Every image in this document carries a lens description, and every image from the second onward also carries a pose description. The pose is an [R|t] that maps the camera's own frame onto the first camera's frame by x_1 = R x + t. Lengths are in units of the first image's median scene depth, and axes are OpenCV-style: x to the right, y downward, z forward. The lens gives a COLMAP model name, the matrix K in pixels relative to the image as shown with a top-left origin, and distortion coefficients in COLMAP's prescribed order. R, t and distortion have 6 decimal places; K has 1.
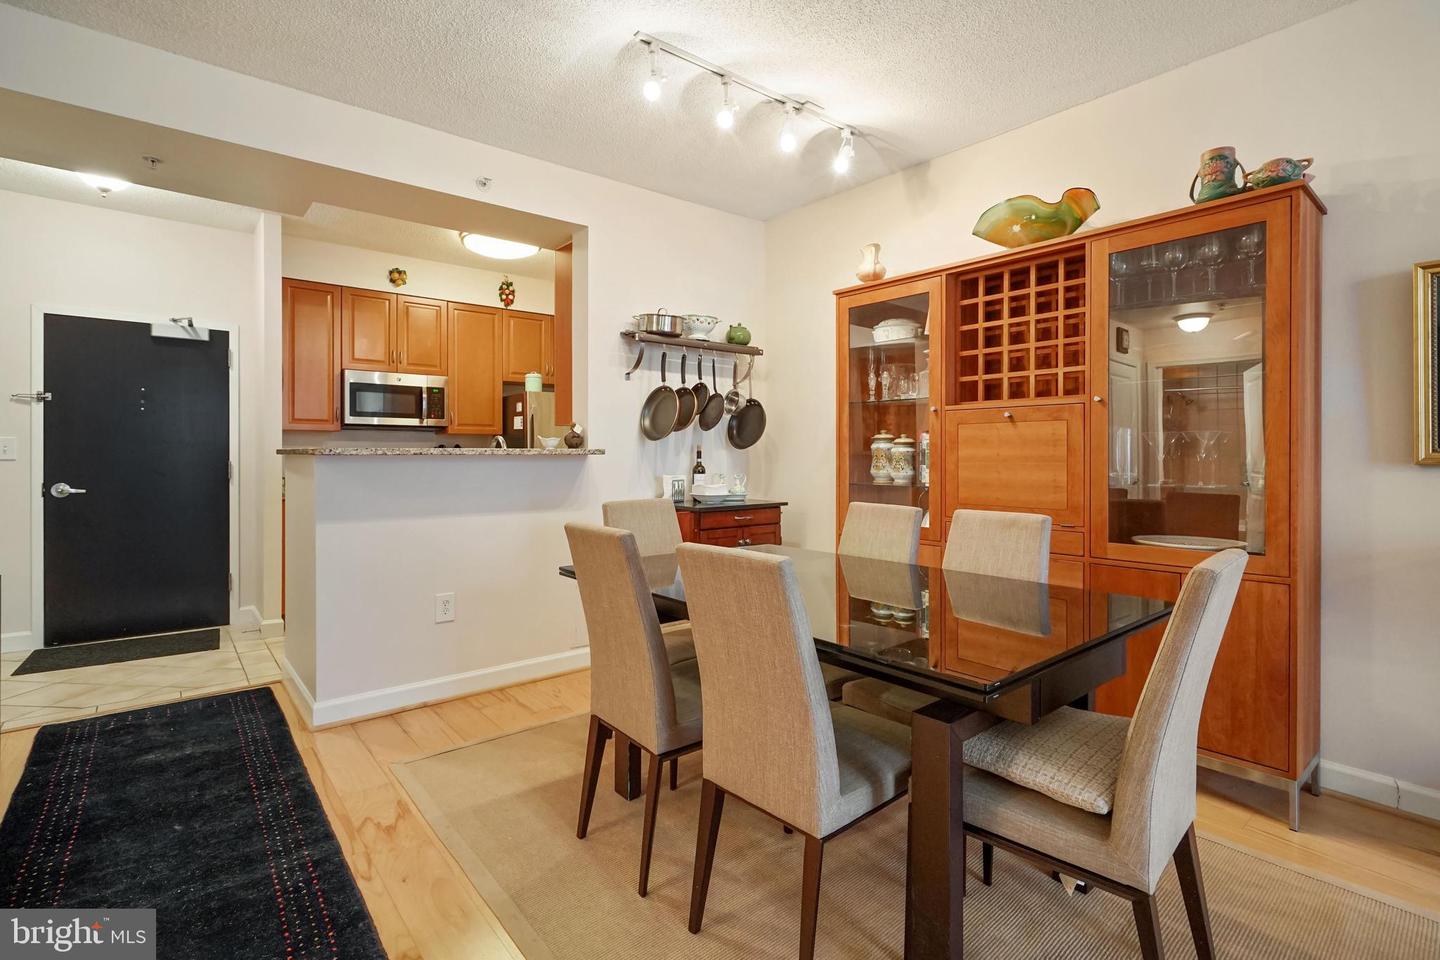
lens RADIAL K [[681.8, 0, 715.5], [0, 681.8, 450.7], [0, 0, 1]] dist [-0.001708, -0.000079]
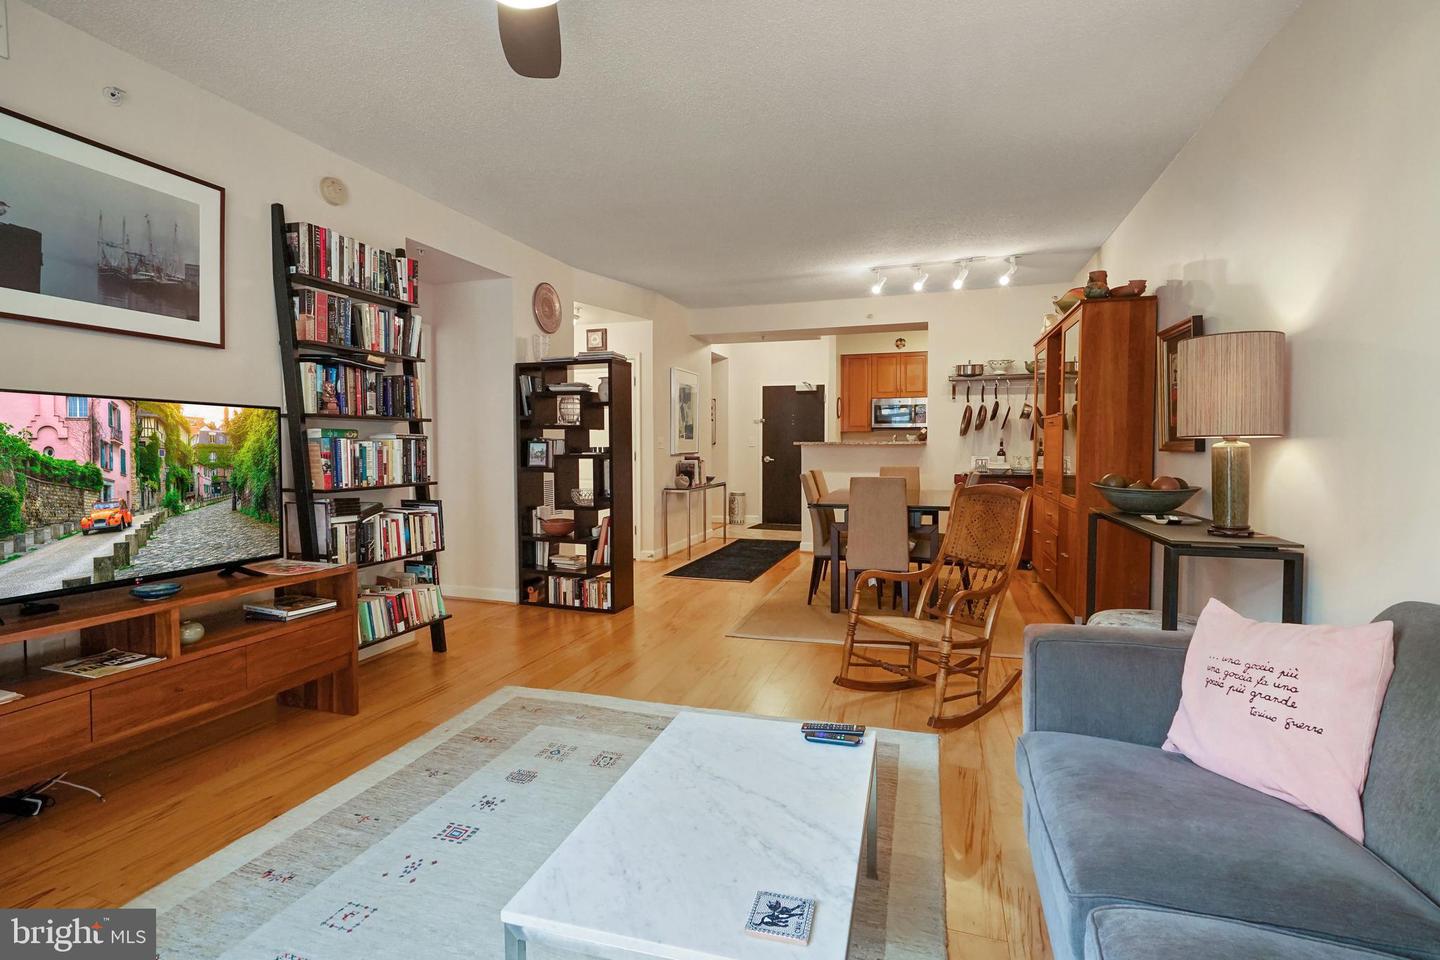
lens RADIAL K [[681.8, 0, 715.5], [0, 681.8, 450.7], [0, 0, 1]] dist [-0.001708, -0.000079]
pose [[0.536328, 0.007151, -0.843979, 0.984267], [0.007643, 0.999882, 0.013328, -0.005481], [0.843975, -0.013599, 0.536210, -0.452331]]
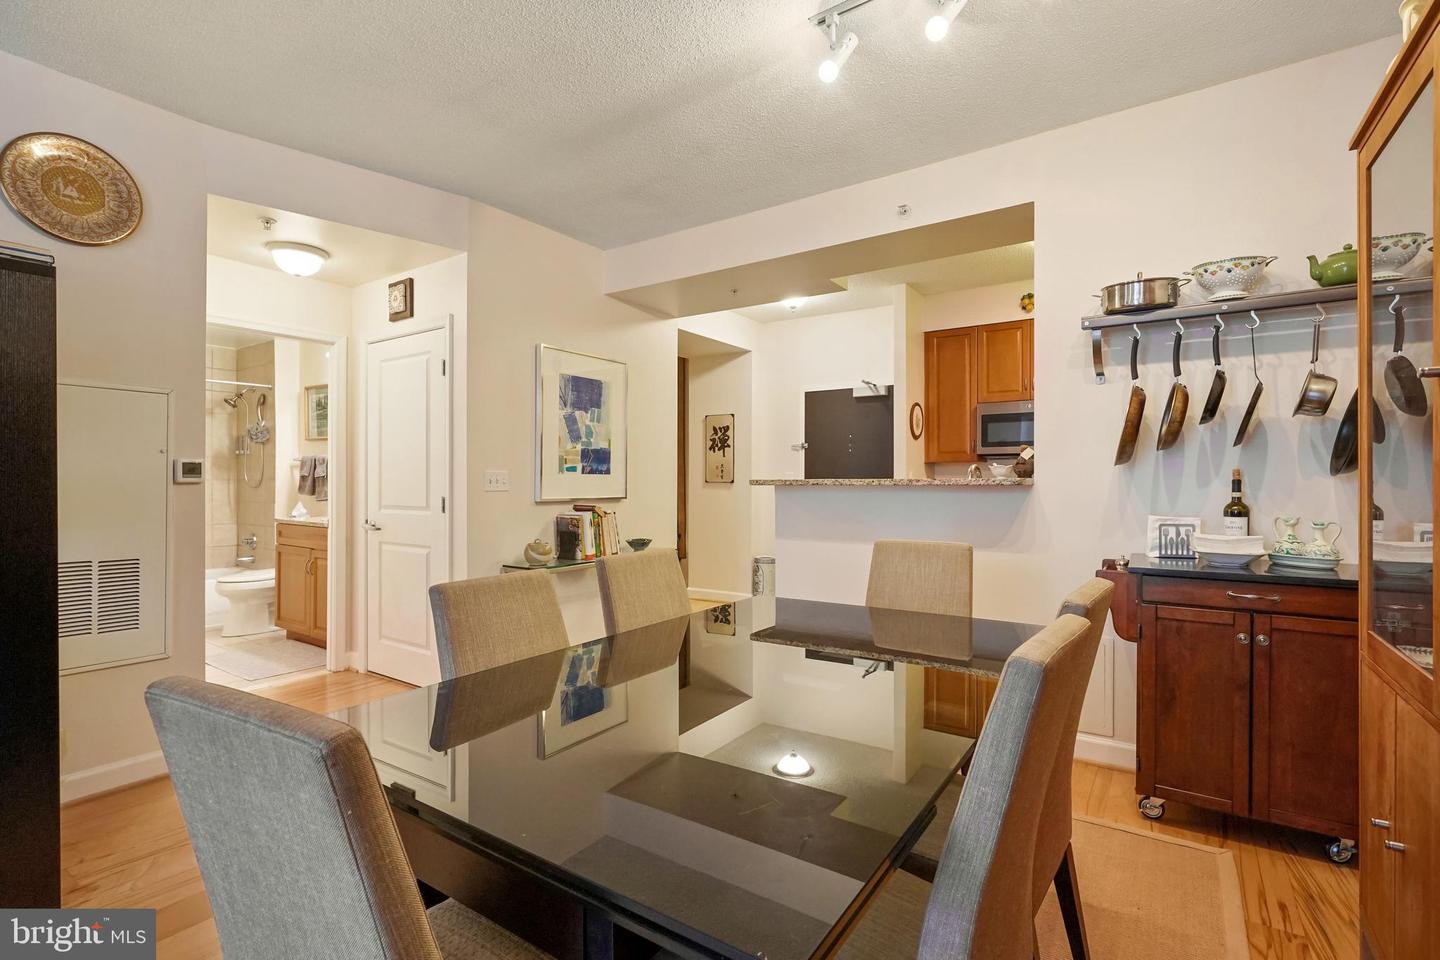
lens RADIAL K [[670.1, 0, 718.7], [0, 670.1, 470.0], [0, 0, 1]] dist [-0.000115, 0.000289]
pose [[0.283551, -0.017184, -0.958803, 0.421225], [0.006806, 0.999850, -0.015907, -0.001526], [0.958933, -0.002015, 0.283626, 0.381399]]
